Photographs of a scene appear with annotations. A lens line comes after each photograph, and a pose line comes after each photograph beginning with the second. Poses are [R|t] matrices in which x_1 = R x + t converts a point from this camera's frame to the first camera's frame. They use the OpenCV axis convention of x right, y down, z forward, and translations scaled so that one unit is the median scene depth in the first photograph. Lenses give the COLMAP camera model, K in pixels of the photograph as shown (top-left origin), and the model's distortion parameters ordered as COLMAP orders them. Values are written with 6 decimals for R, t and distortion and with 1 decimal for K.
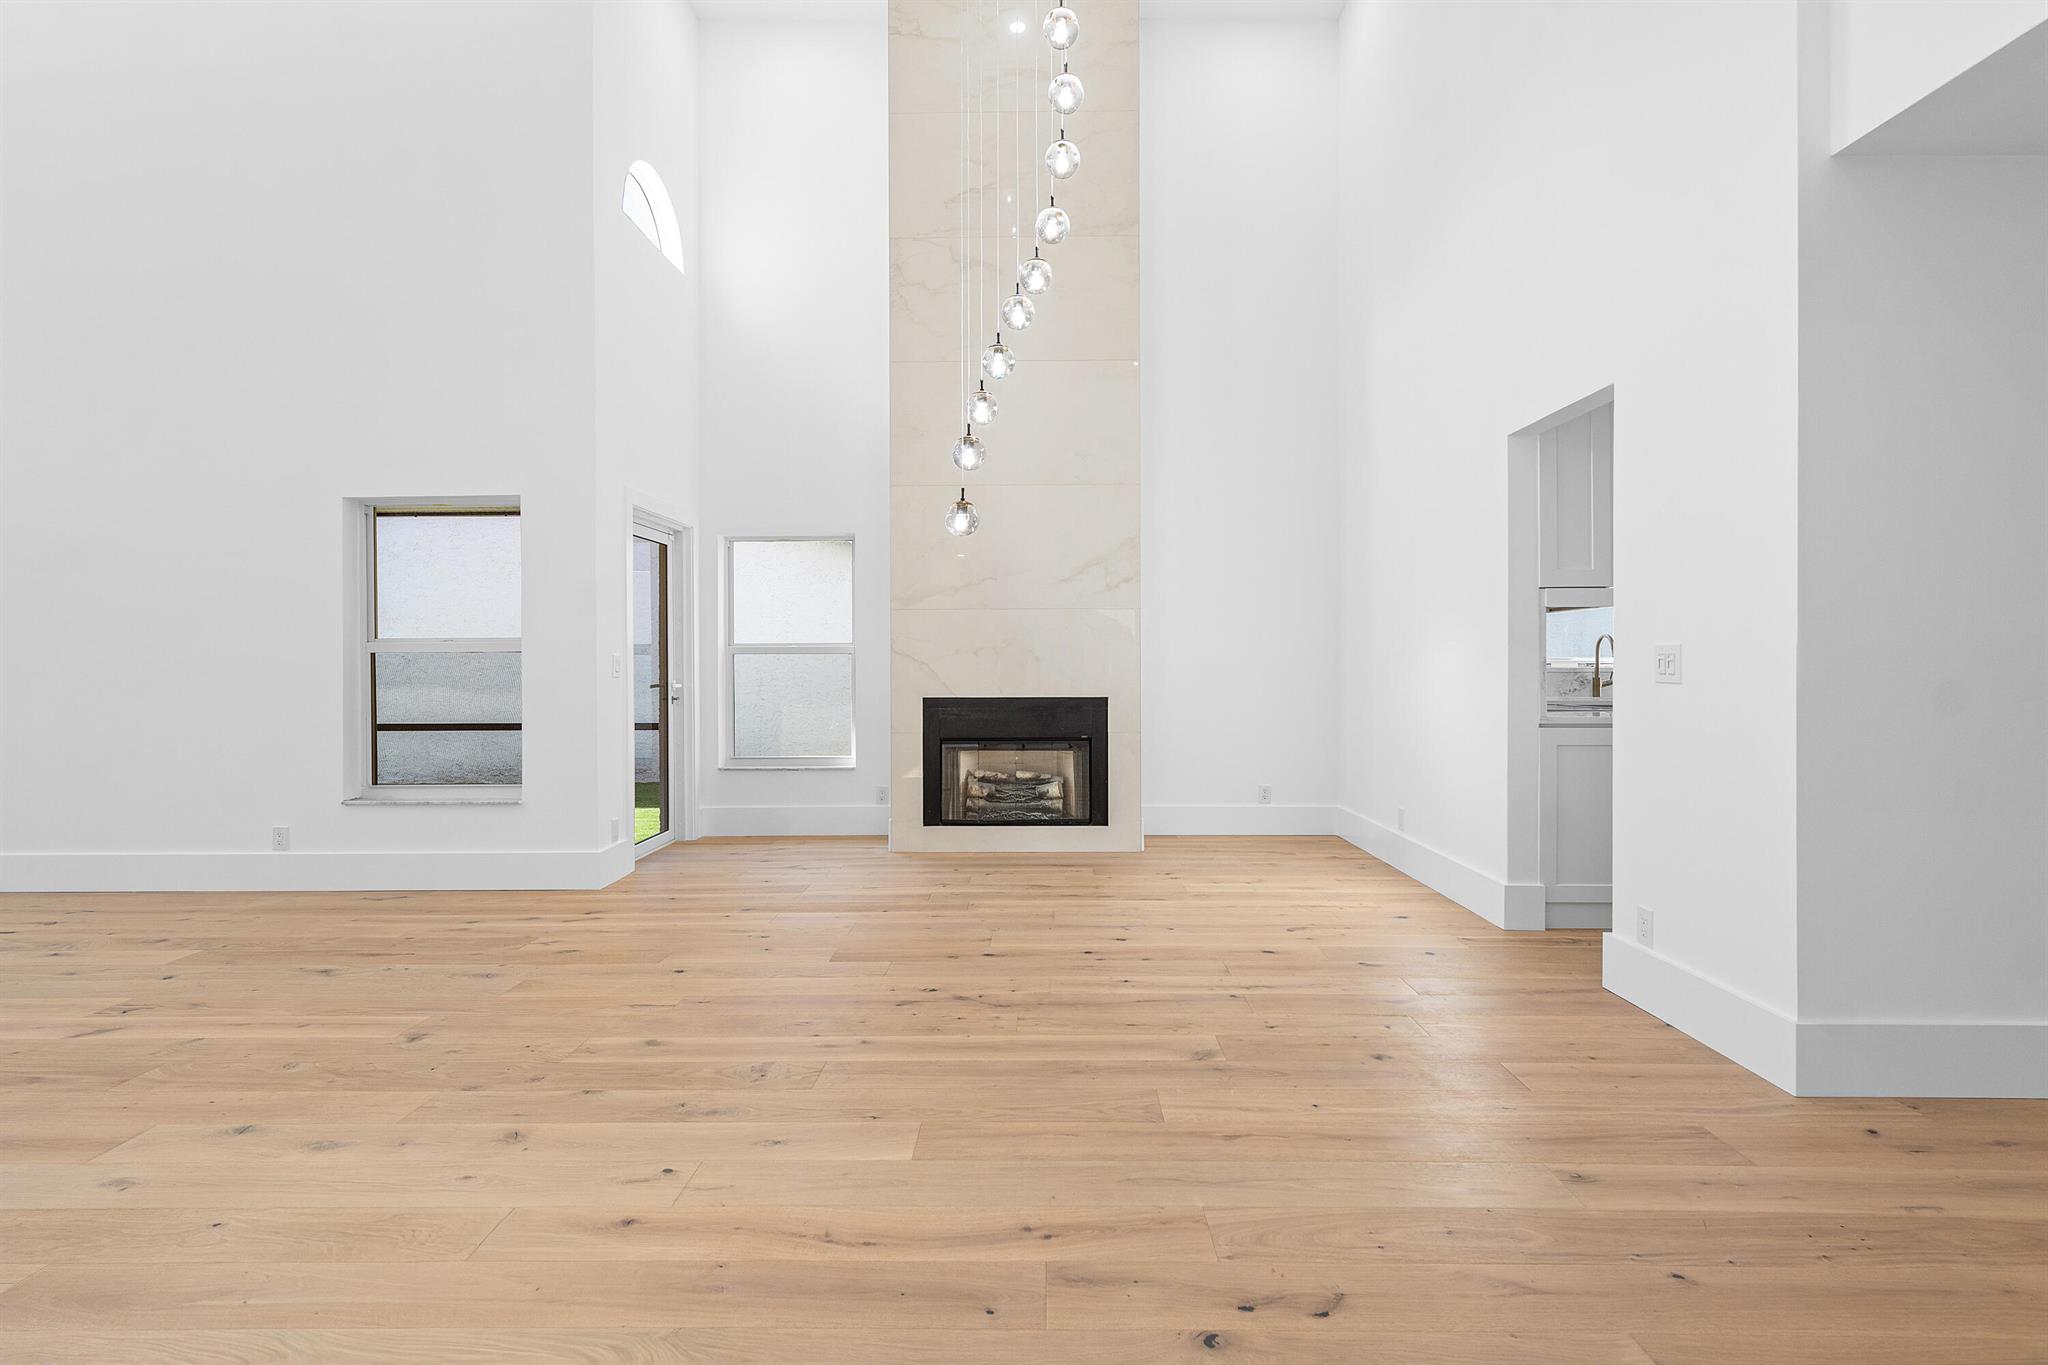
lens RADIAL K [[1003.1, 0, 1037.4], [0, 1003.1, 667.4], [0, 0, 1]] dist [0.000316, 0.000909]
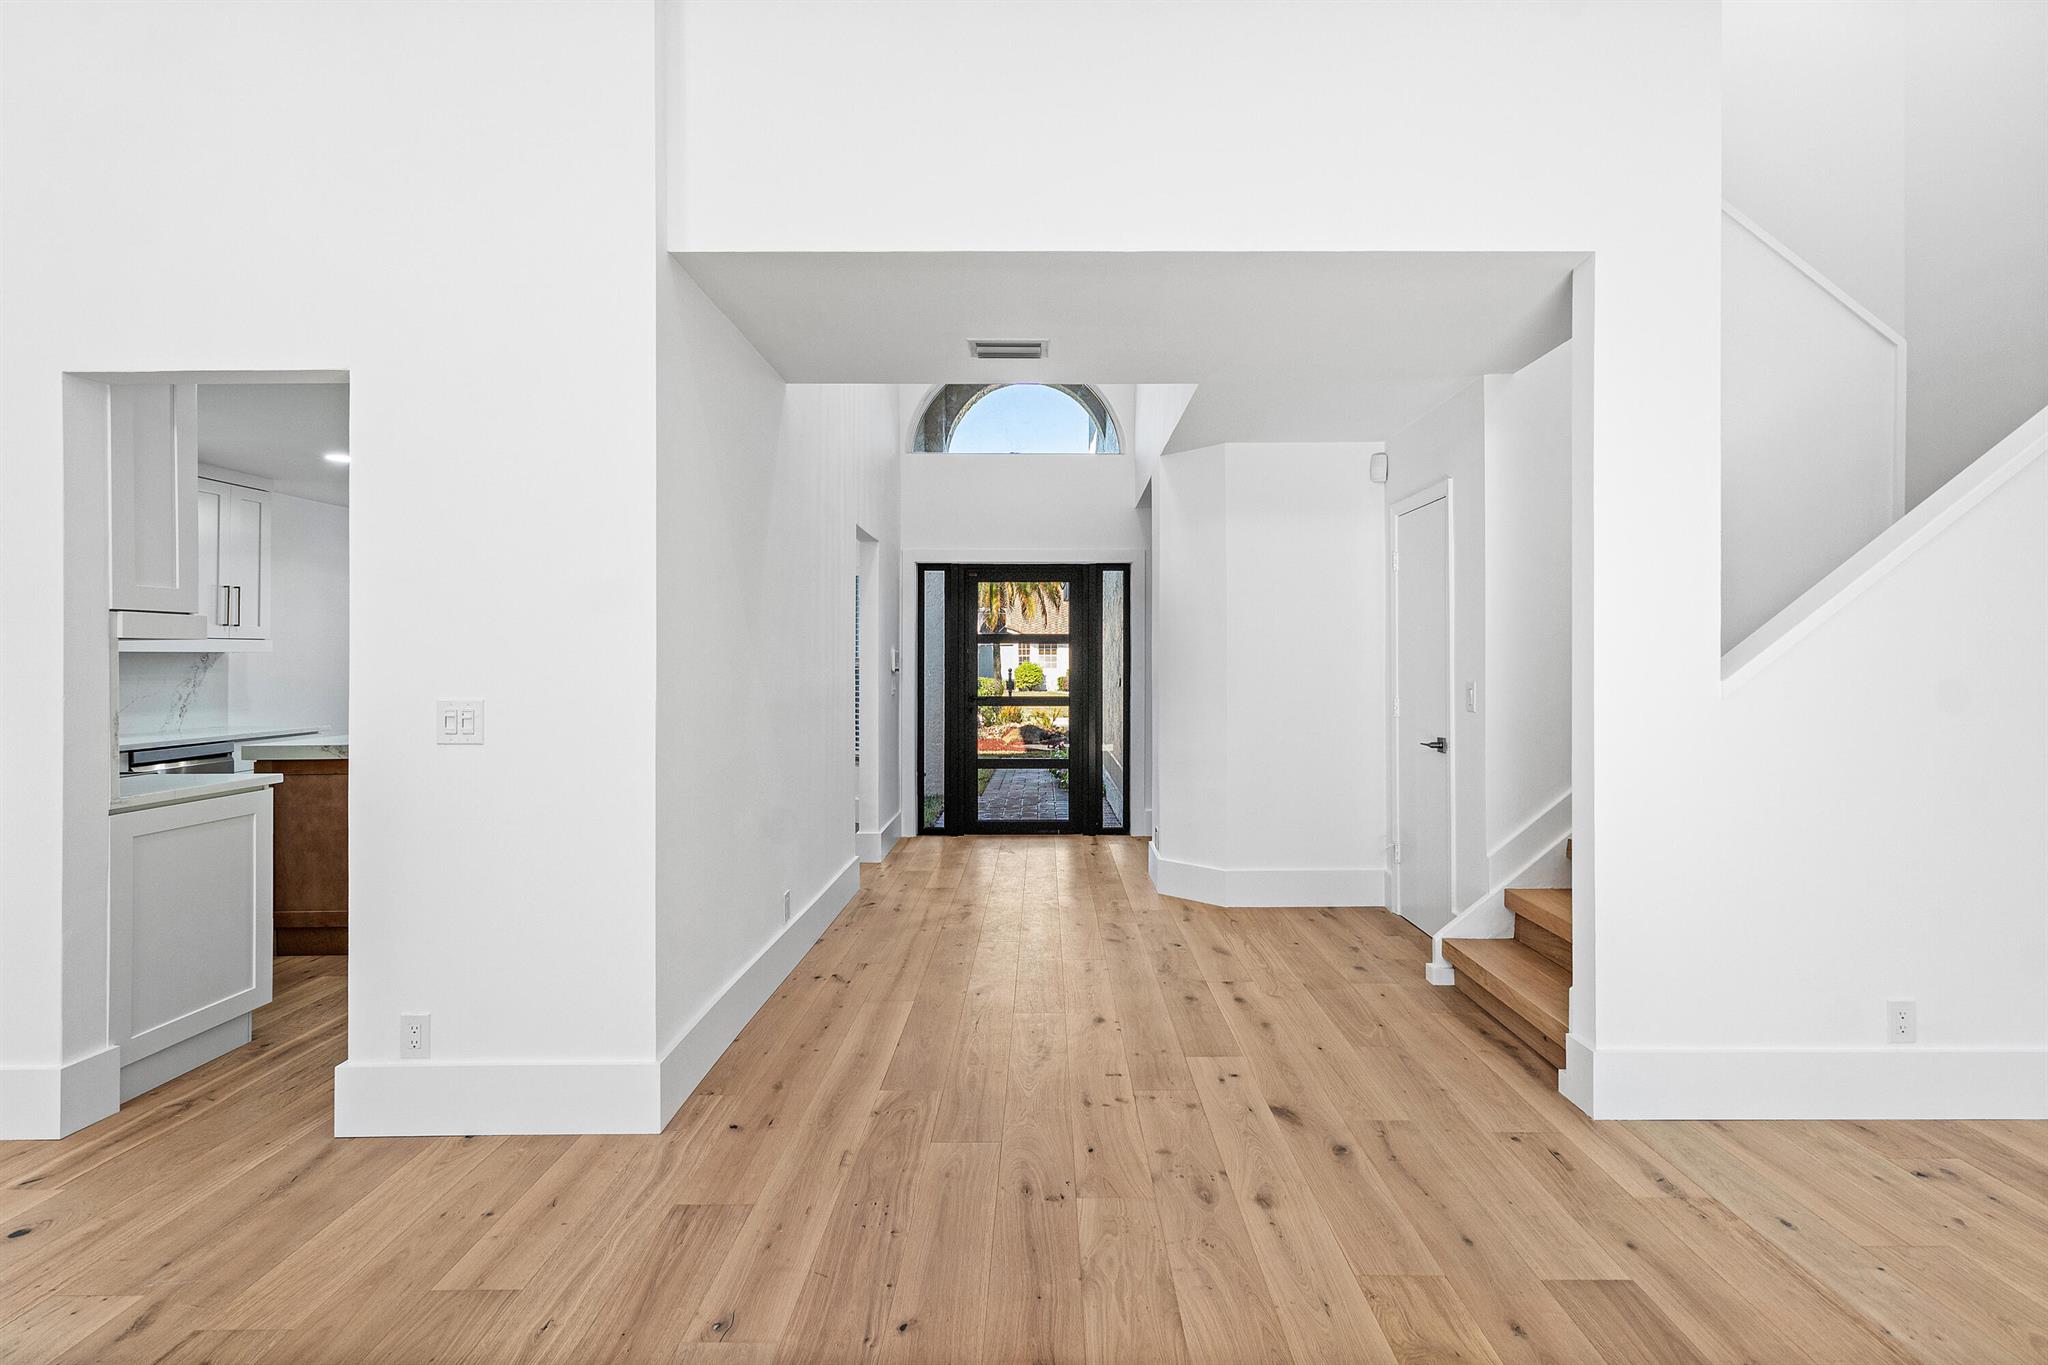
lens RADIAL K [[995.1, 0, 1030.7], [0, 995.1, 656.8], [0, 0, 1]] dist [0.002094, -0.000115]
pose [[-0.003065, 0.006585, 0.999974, -0.200066], [0.010870, 0.999919, -0.006551, -0.040944], [-0.999936, 0.010850, -0.003136, 0.428448]]
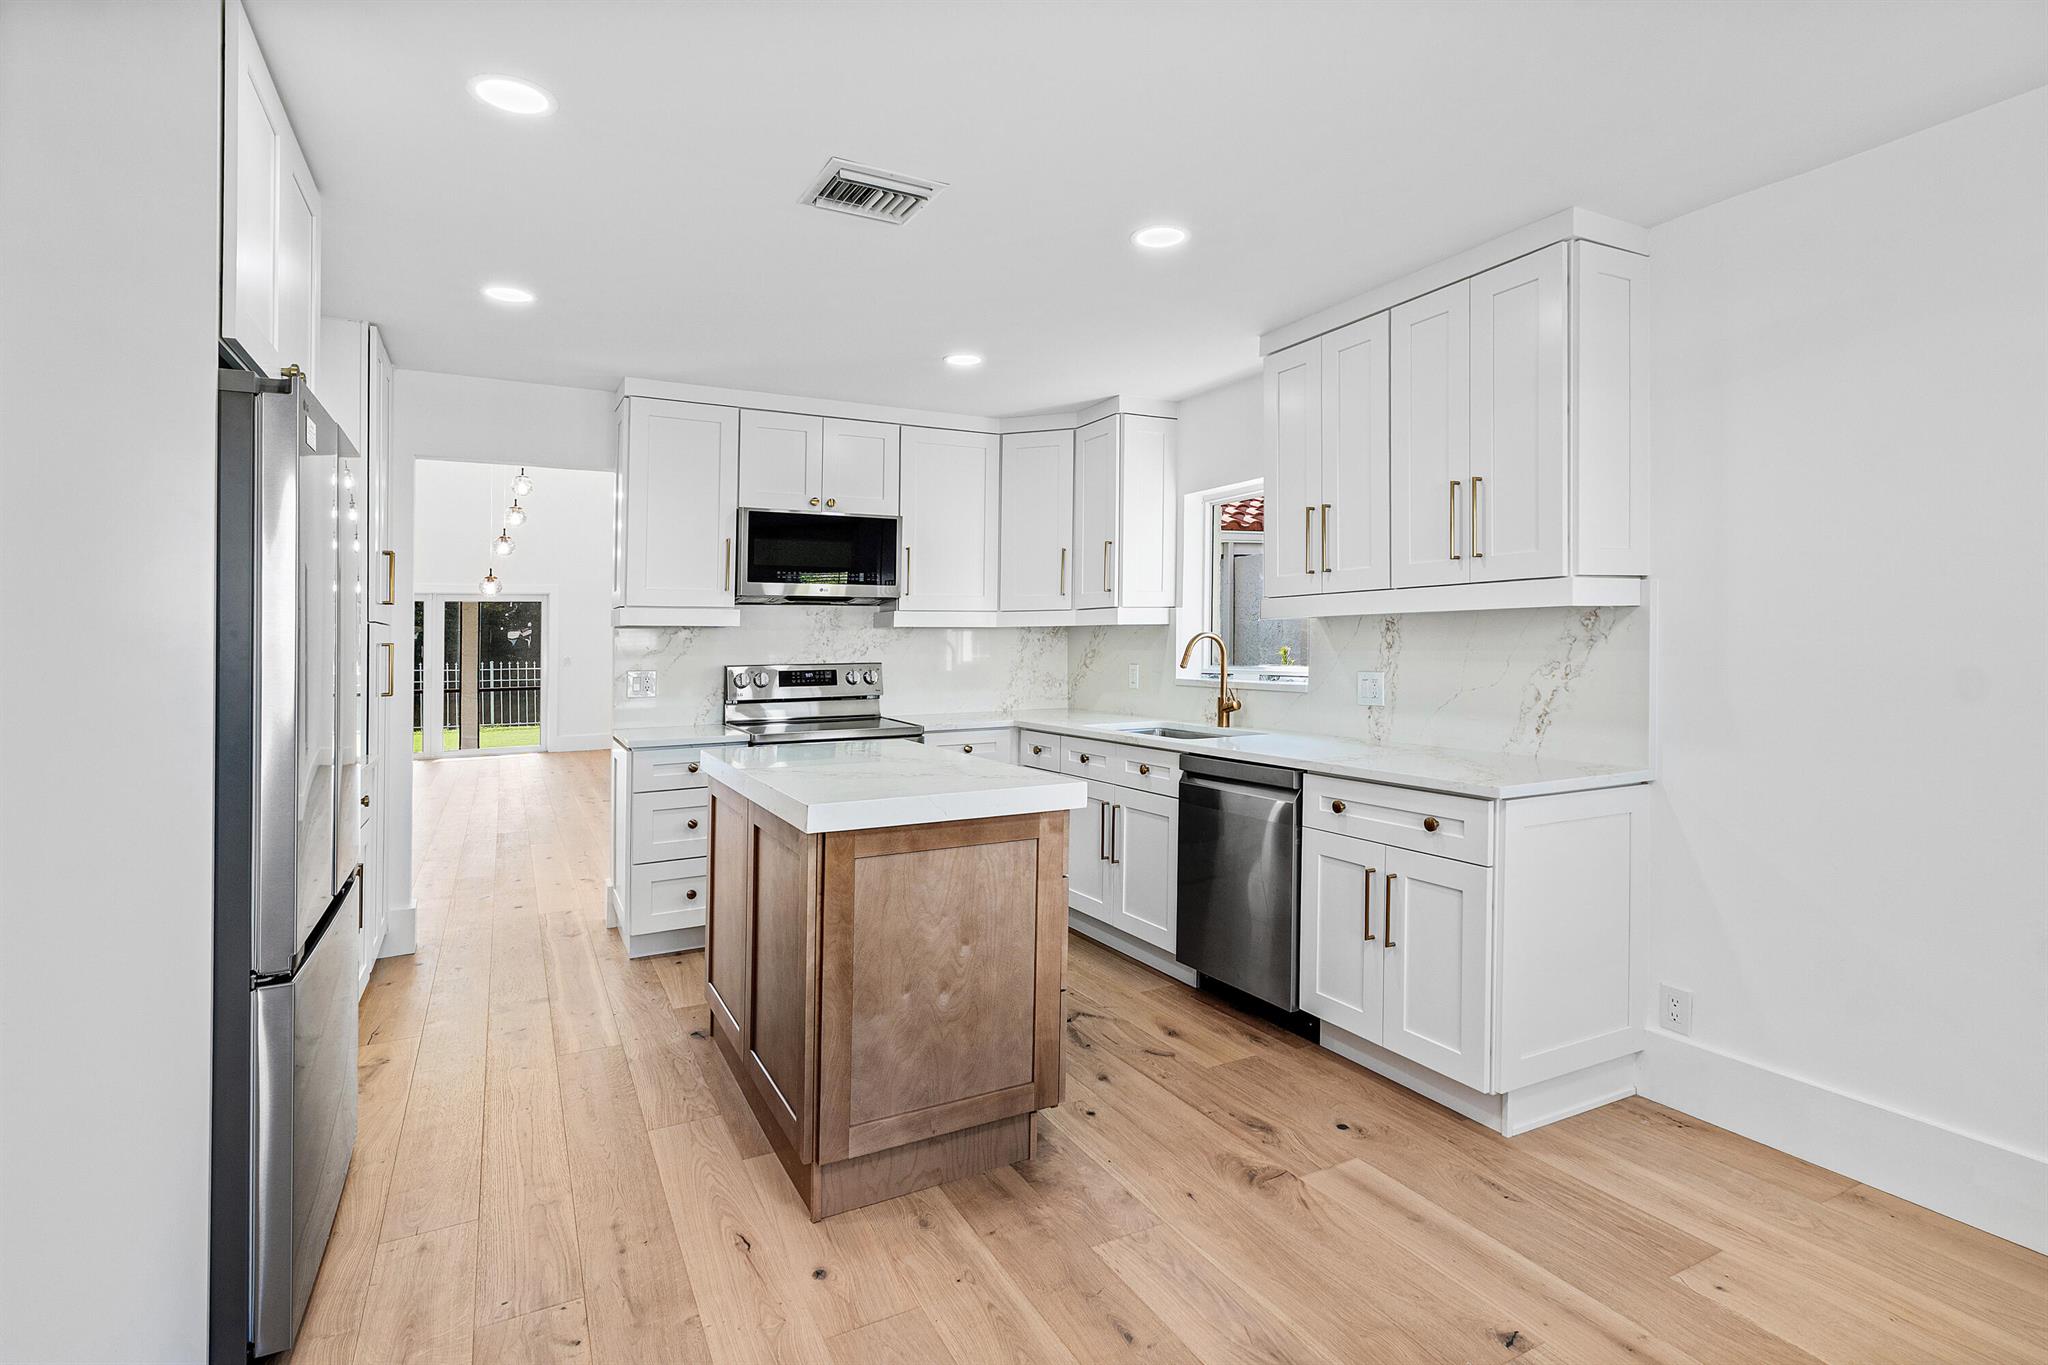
lens RADIAL K [[995.1, 0, 1030.7], [0, 995.1, 656.8], [0, 0, 1]] dist [0.002094, -0.000115]
pose [[0.489278, 0.009700, -0.872074, 1.862462], [0.003494, 0.999908, 0.013082, -0.046008], [0.872121, -0.009447, 0.489199, 0.987303]]
